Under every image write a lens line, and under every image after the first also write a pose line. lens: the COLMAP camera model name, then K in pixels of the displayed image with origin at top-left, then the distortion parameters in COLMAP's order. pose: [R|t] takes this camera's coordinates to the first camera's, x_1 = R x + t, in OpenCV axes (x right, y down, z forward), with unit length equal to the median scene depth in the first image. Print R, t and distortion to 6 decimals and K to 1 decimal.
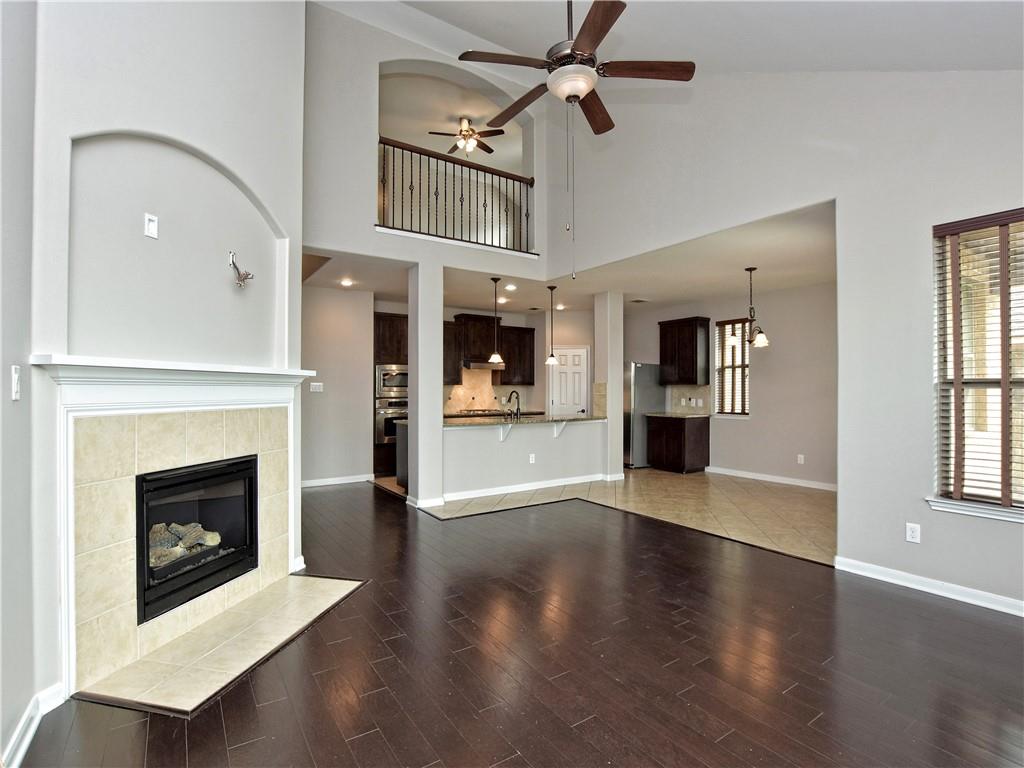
lens RADIAL K [[507.2, 0, 516.4], [0, 507.2, 386.2], [0, 0, 1]] dist [-0.032052, 0.003194]
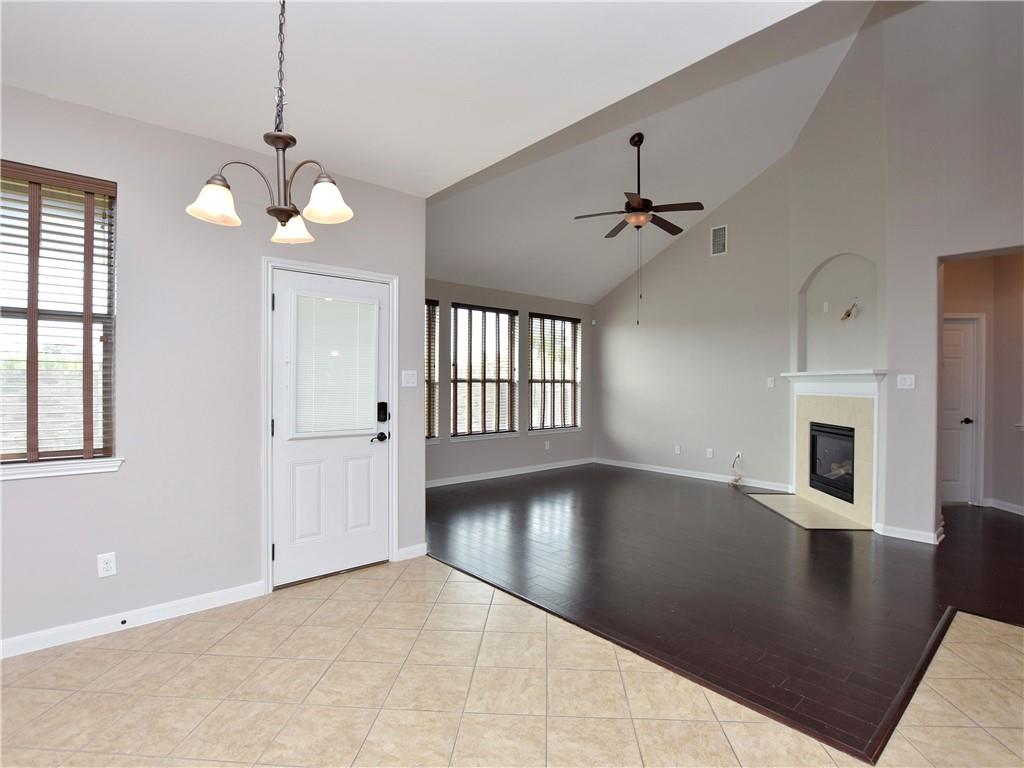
lens RADIAL K [[507.2, 0, 516.4], [0, 507.2, 386.2], [0, 0, 1]] dist [-0.032052, 0.003194]
pose [[-0.991617, -0.003838, -0.129151, 0.646520], [-0.003882, 0.999992, 0.000093, 0.013230], [0.129150, 0.000593, -0.991625, 2.256585]]
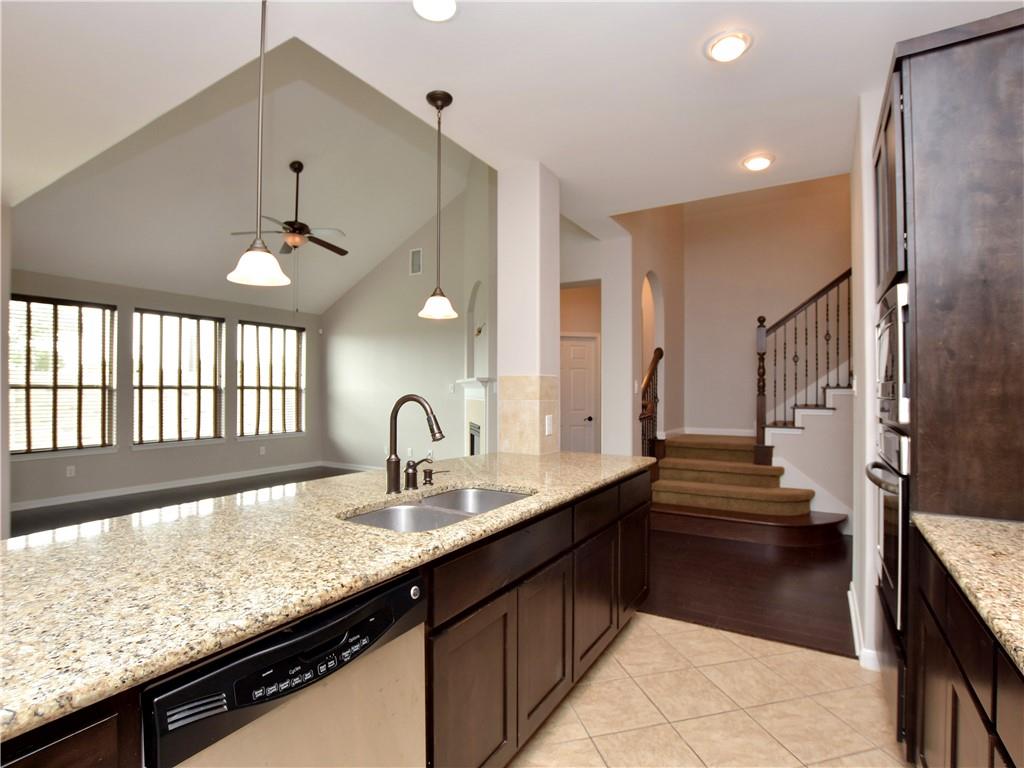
lens RADIAL K [[507.2, 0, 516.4], [0, 507.2, 386.2], [0, 0, 1]] dist [-0.032052, 0.003194]
pose [[-0.907274, -0.005148, -0.420509, 0.122193], [0.000758, 0.999903, -0.013876, 0.016801], [0.420540, -0.012908, -0.907182, 2.600635]]
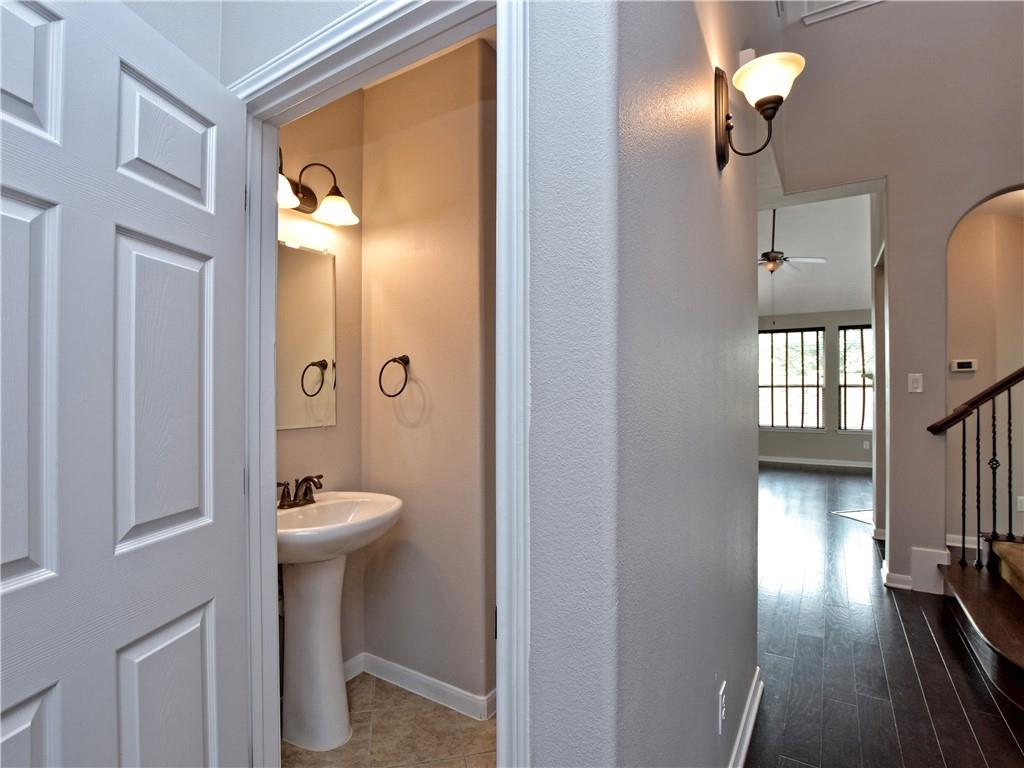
lens RADIAL K [[507.2, 0, 516.4], [0, 507.2, 386.2], [0, 0, 1]] dist [-0.032052, 0.003194]
pose [[-0.404960, 0.006835, 0.914309, -1.336411], [-0.001505, 0.999966, -0.008142, 0.015199], [-0.914333, -0.004673, -0.404936, 2.549343]]
